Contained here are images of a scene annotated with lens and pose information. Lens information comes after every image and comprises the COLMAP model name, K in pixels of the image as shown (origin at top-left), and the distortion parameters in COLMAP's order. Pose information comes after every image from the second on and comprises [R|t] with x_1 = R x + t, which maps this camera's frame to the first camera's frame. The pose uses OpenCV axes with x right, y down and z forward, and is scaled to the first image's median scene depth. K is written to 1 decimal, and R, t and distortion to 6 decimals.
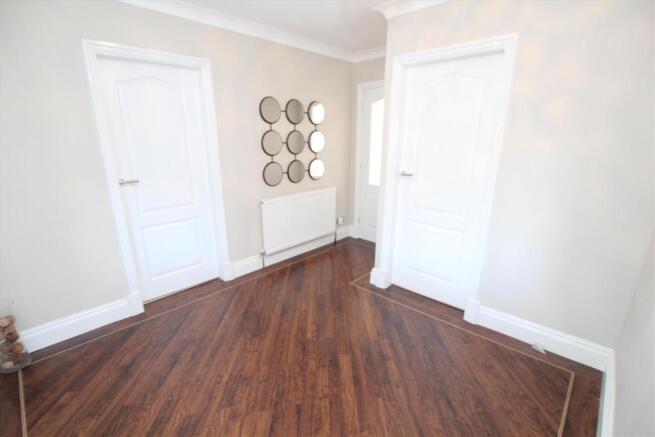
lens RADIAL K [[301.2, 0, 327.5], [0, 301.2, 218.5], [0, 0, 1]] dist [-0.024394, -0.000243]
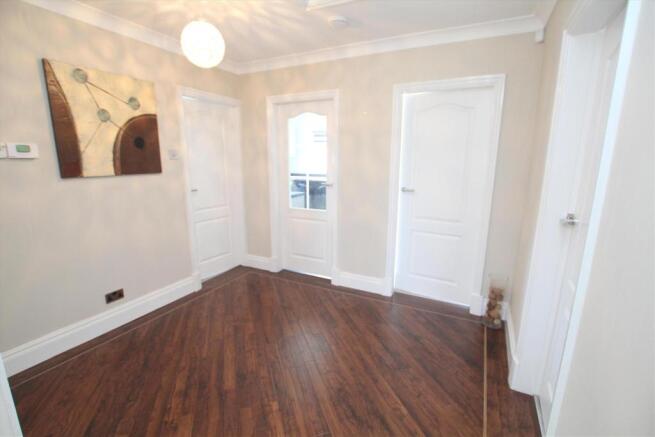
lens RADIAL K [[301.2, 0, 327.5], [0, 301.2, 218.5], [0, 0, 1]] dist [-0.024394, -0.000243]
pose [[-0.958888, 0.053428, -0.278708, -0.004188], [-0.078947, 0.893124, 0.442827, -0.452582], [0.272581, 0.446625, -0.852189, 1.710154]]
